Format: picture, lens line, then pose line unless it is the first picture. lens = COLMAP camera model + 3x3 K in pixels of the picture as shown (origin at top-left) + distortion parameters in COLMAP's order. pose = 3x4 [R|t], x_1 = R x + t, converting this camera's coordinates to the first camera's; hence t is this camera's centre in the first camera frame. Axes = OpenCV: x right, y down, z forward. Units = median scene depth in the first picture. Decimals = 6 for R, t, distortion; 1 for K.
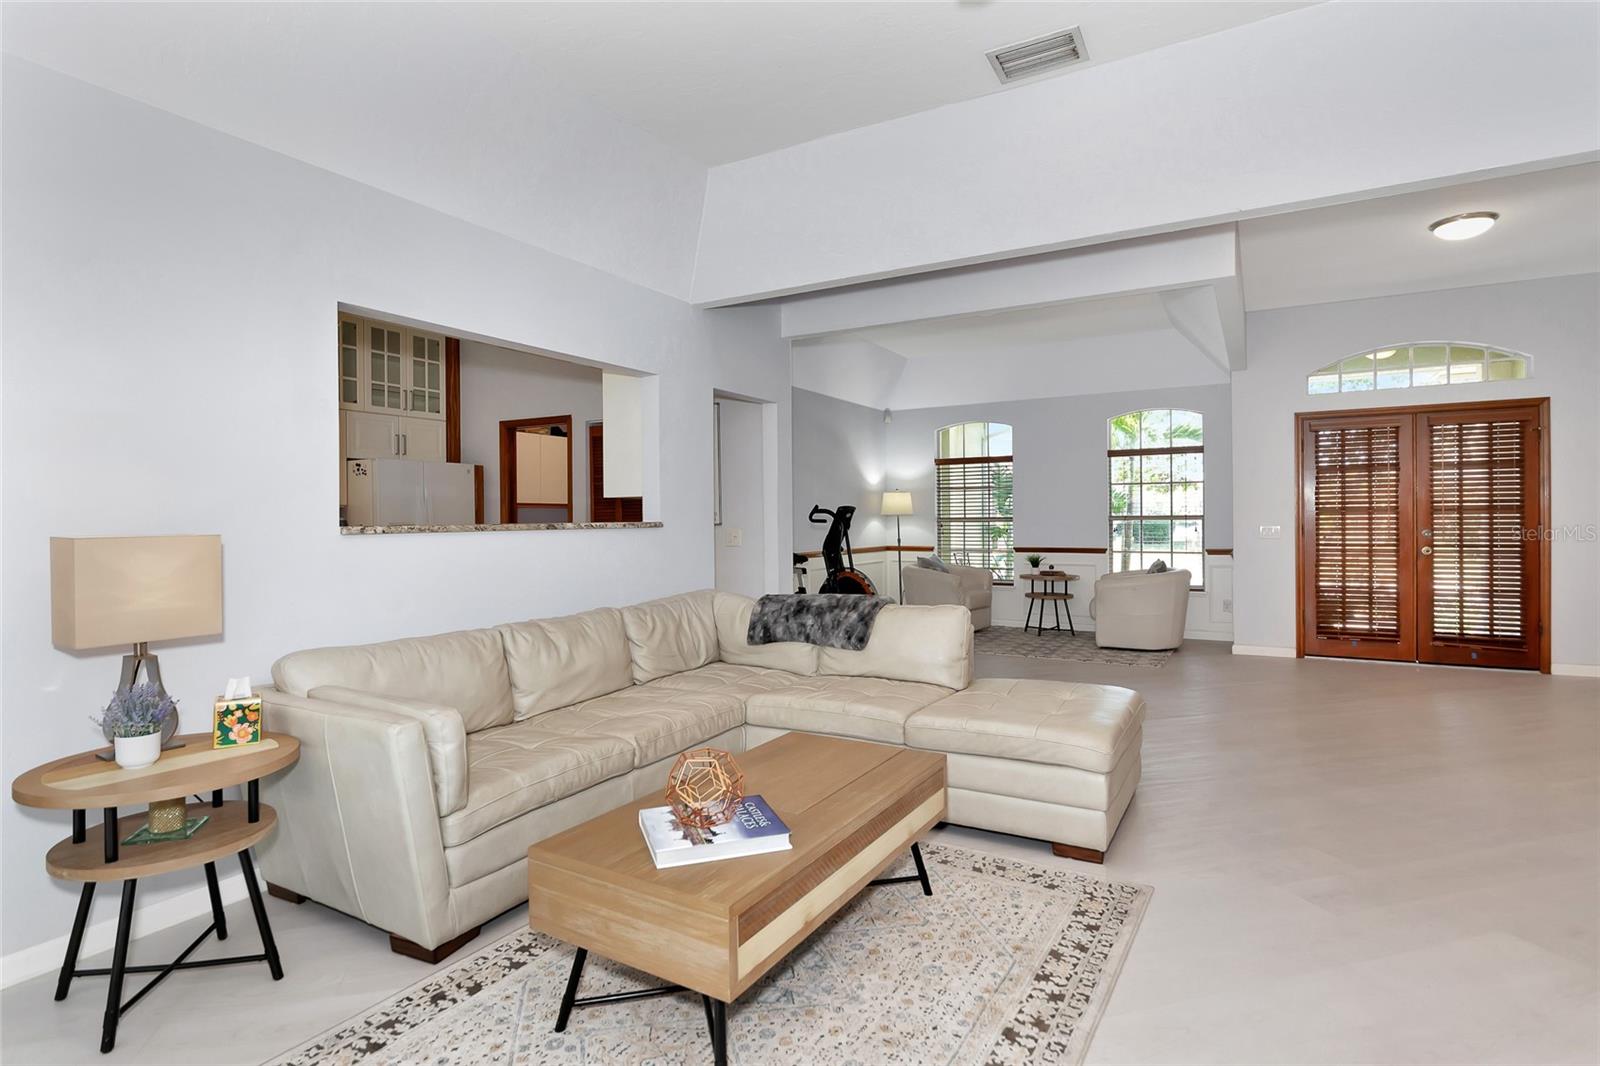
lens RADIAL K [[822.5, 0, 799.5], [0, 822.5, 524.1], [0, 0, 1]] dist [0.000237, -0.000691]
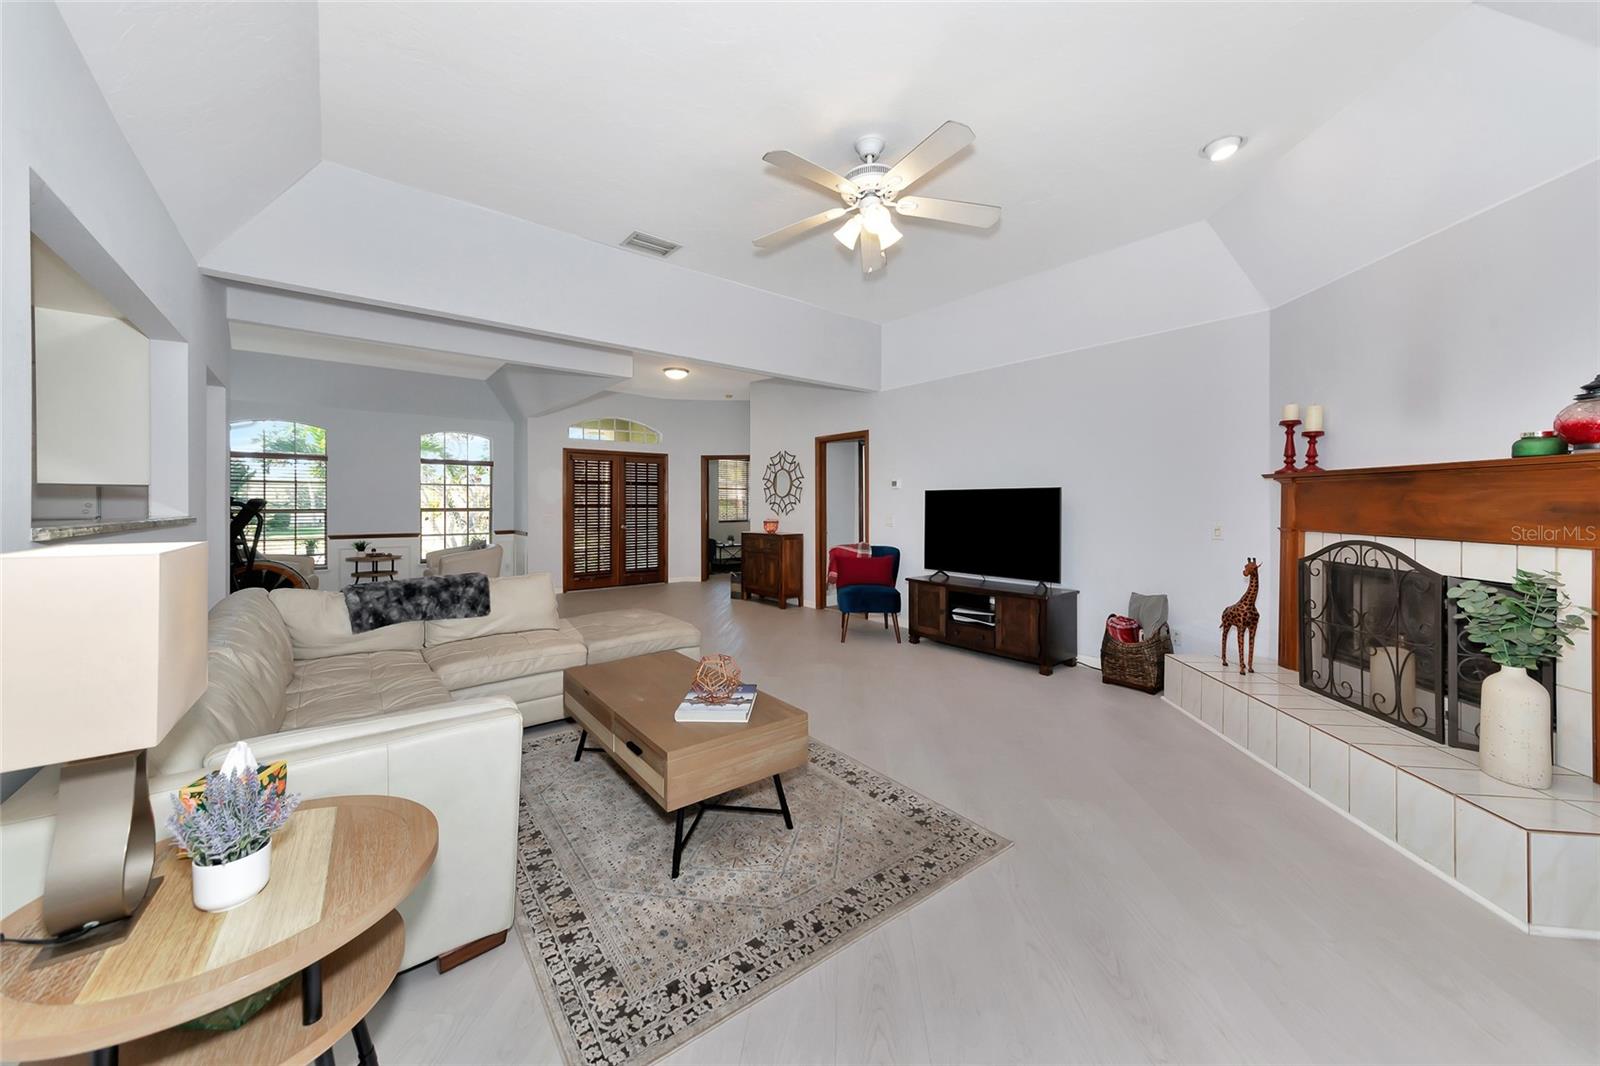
lens RADIAL K [[574.4, 0, 798.0], [0, 574.4, 507.8], [0, 0, 1]] dist [0.003325, 0.001068]
pose [[0.357033, 0.004895, 0.934079, -0.353657], [0.003497, 0.999972, -0.006577, -0.003686], [-0.934085, 0.005614, 0.357006, 0.137889]]
